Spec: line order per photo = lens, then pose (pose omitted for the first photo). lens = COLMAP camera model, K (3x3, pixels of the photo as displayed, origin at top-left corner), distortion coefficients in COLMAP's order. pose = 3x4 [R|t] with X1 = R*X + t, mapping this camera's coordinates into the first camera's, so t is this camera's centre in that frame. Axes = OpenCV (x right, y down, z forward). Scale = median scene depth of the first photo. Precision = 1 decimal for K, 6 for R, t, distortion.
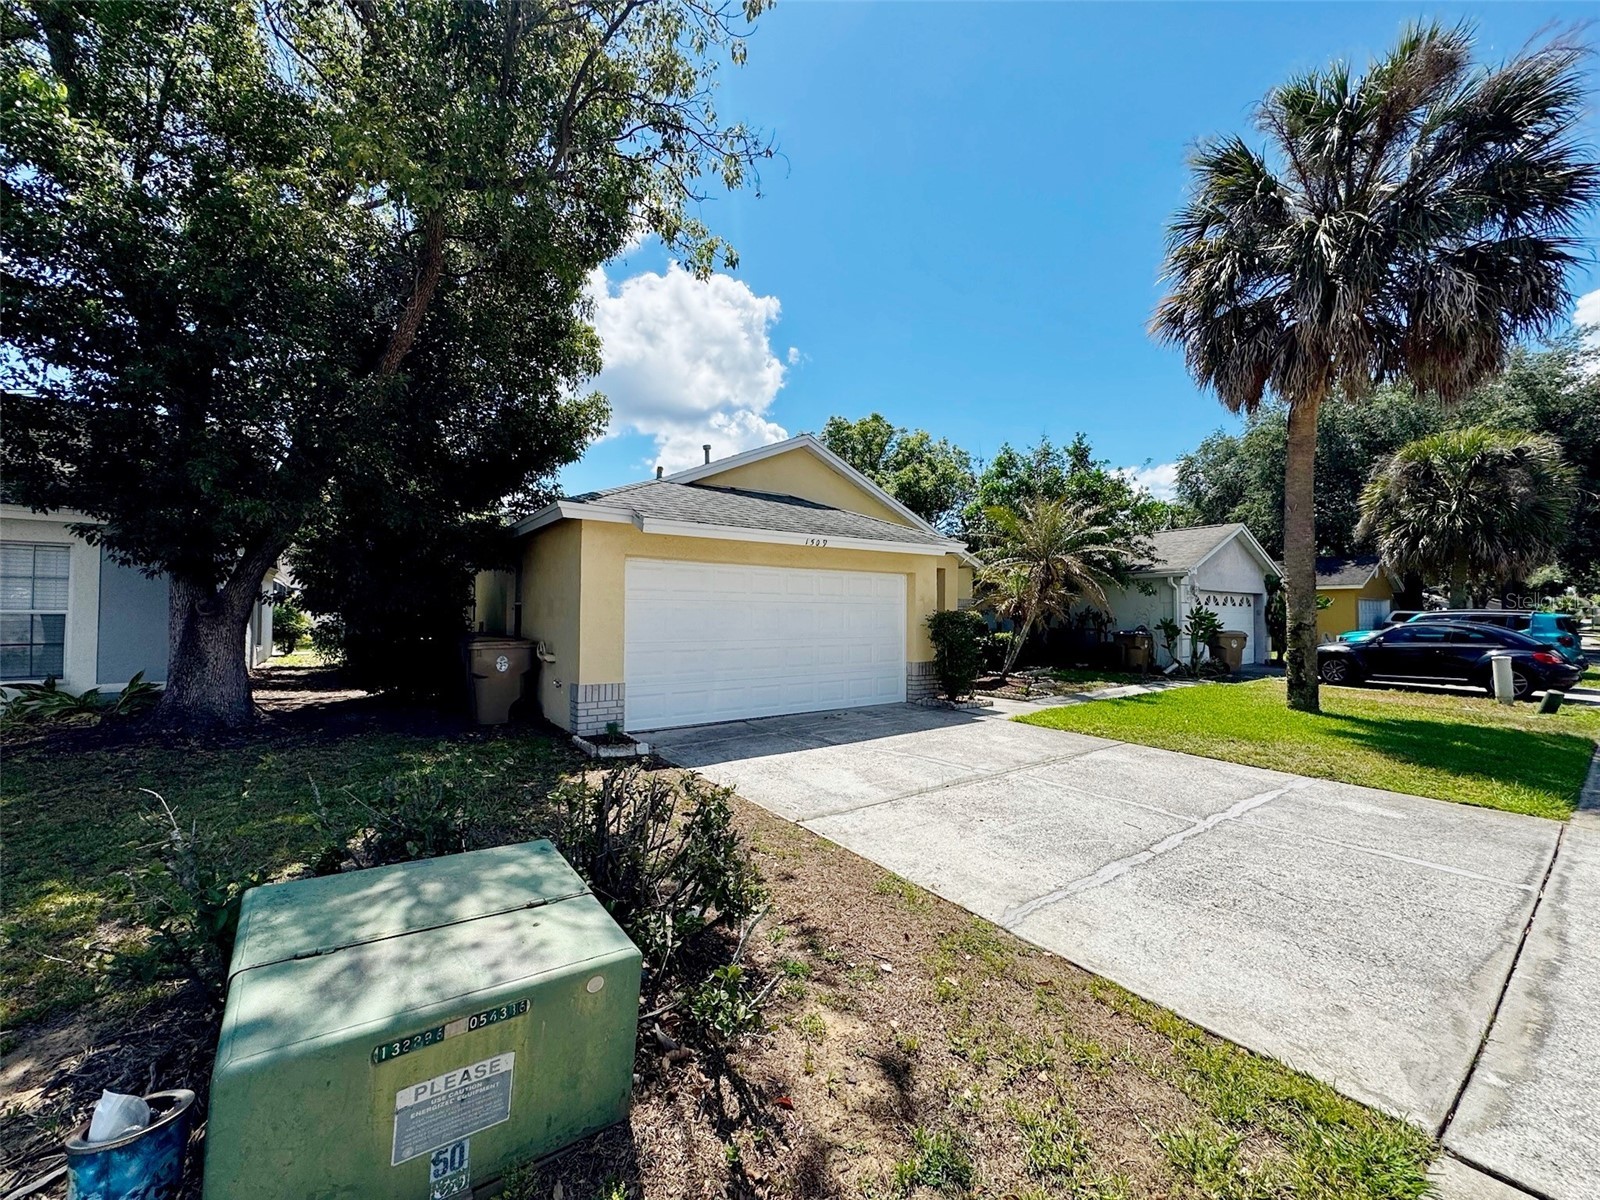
lens RADIAL K [[636.4, 0, 799.8], [0, 636.4, 601.9], [0, 0, 1]] dist [-0.003115, 0.000266]
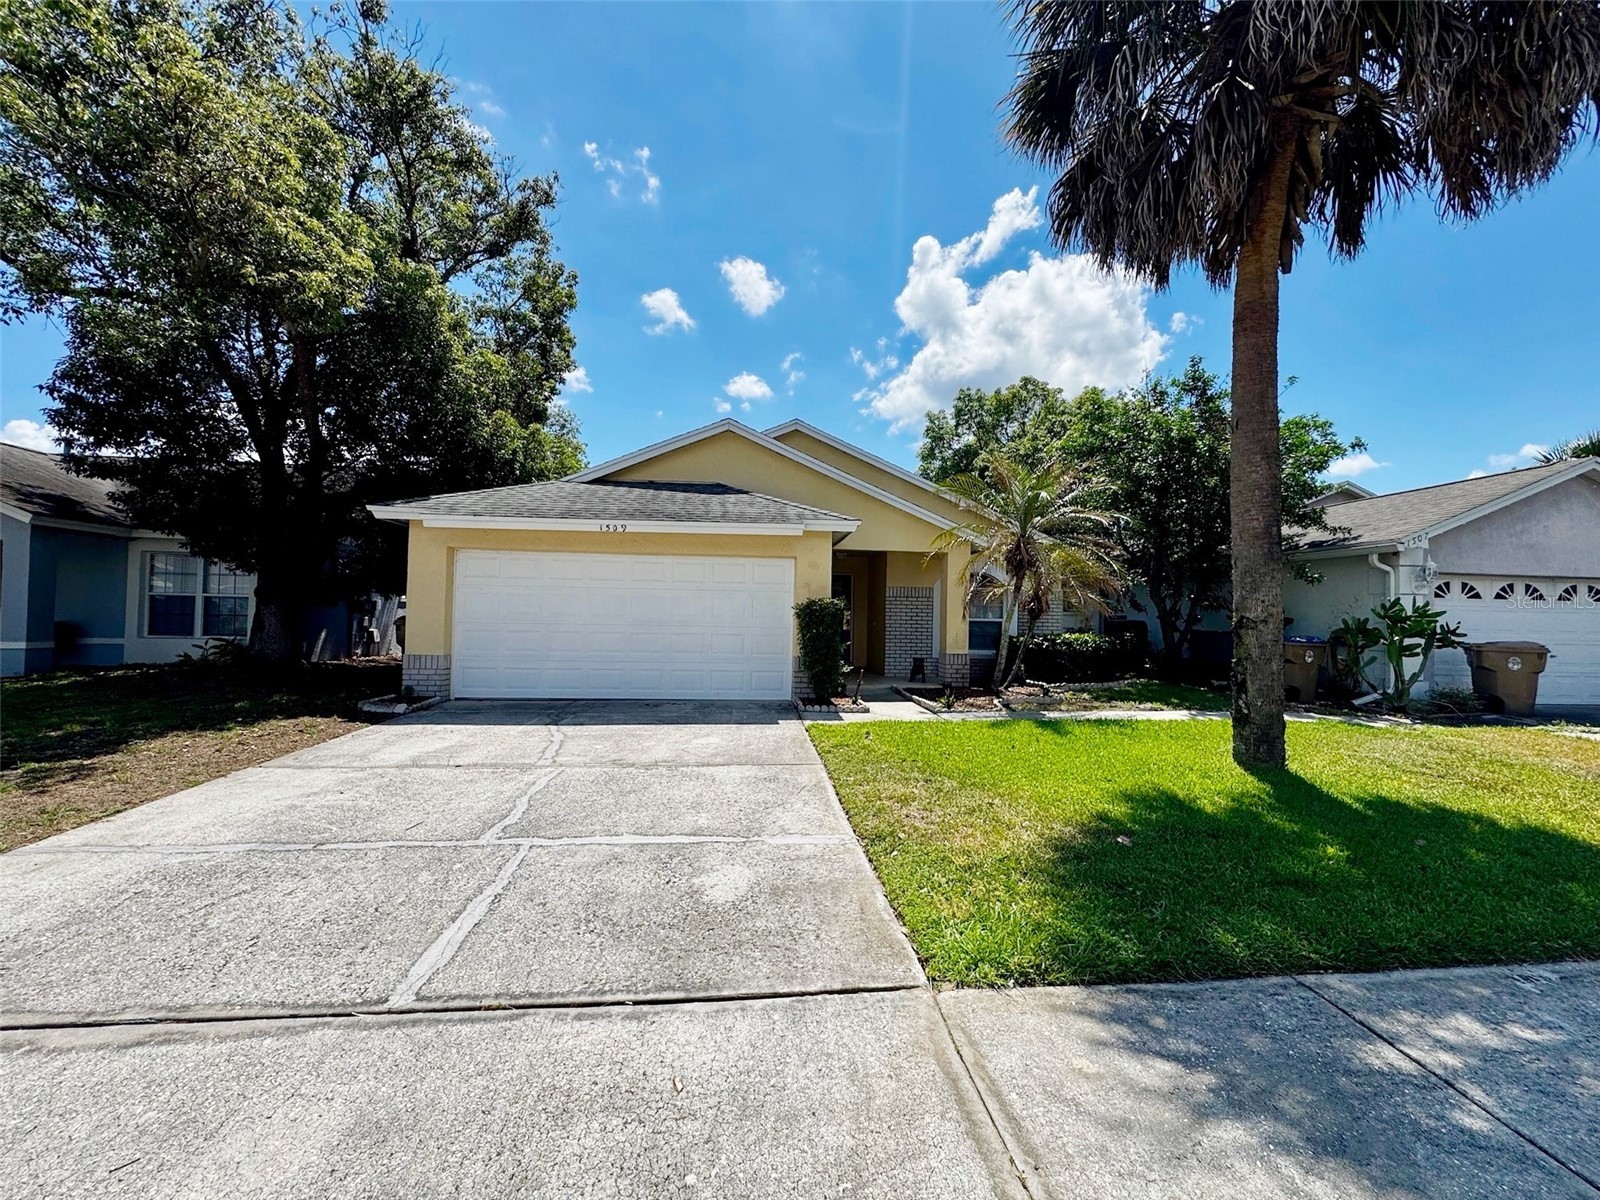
lens RADIAL K [[636.4, 0, 799.8], [0, 636.4, 601.9], [0, 0, 1]] dist [-0.003115, 0.000266]
pose [[0.853666, 0.002718, -0.520814, 1.472441], [-0.004290, 0.999989, -0.001814, 0.044436], [0.520803, 0.003783, 0.853668, 0.542522]]
